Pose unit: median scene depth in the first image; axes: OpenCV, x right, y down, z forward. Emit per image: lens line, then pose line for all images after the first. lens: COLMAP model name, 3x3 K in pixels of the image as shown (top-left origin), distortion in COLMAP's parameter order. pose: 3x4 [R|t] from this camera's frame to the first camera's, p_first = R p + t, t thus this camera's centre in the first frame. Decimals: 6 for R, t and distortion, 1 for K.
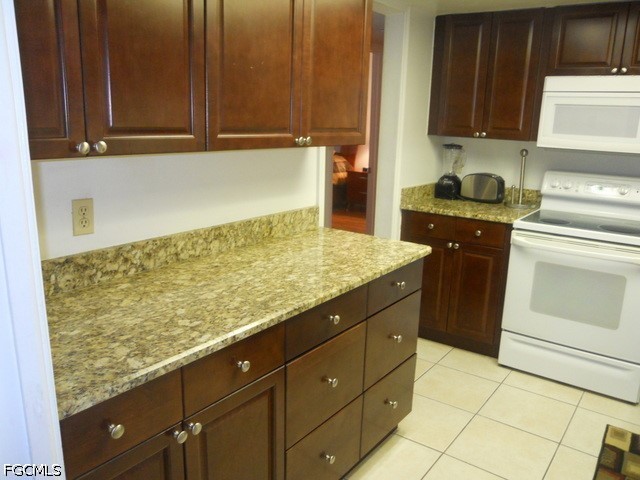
lens RADIAL K [[514.8, 0, 337.4], [0, 514.8, 241.7], [0, 0, 1]] dist [-0.023869, 0.014018]
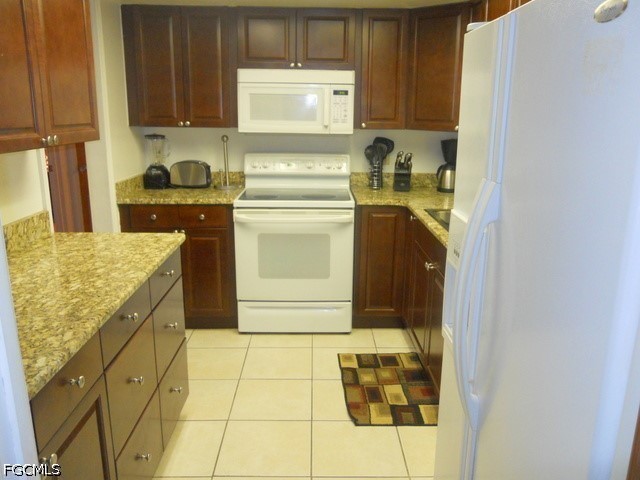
lens RADIAL K [[514.8, 0, 326.1], [0, 514.8, 238.6], [0, 0, 1]] dist [-0.023869, 0.014018]
pose [[0.809345, -0.164966, 0.563690, -0.129781], [0.154375, 0.985749, 0.066832, -0.004237], [-0.566682, 0.032930, 0.823278, -0.016191]]
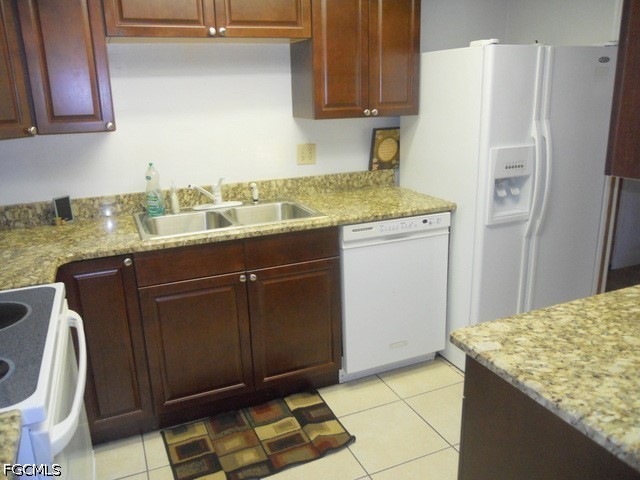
lens RADIAL K [[514.8, 0, 321.2], [0, 514.8, 239.1], [0, 0, 1]] dist [-0.023869, 0.014018]
pose [[-0.847833, -0.158573, 0.505998, 0.024191], [0.120576, 0.871589, 0.475177, -0.268031], [-0.516372, 0.463882, -0.719842, 1.054008]]
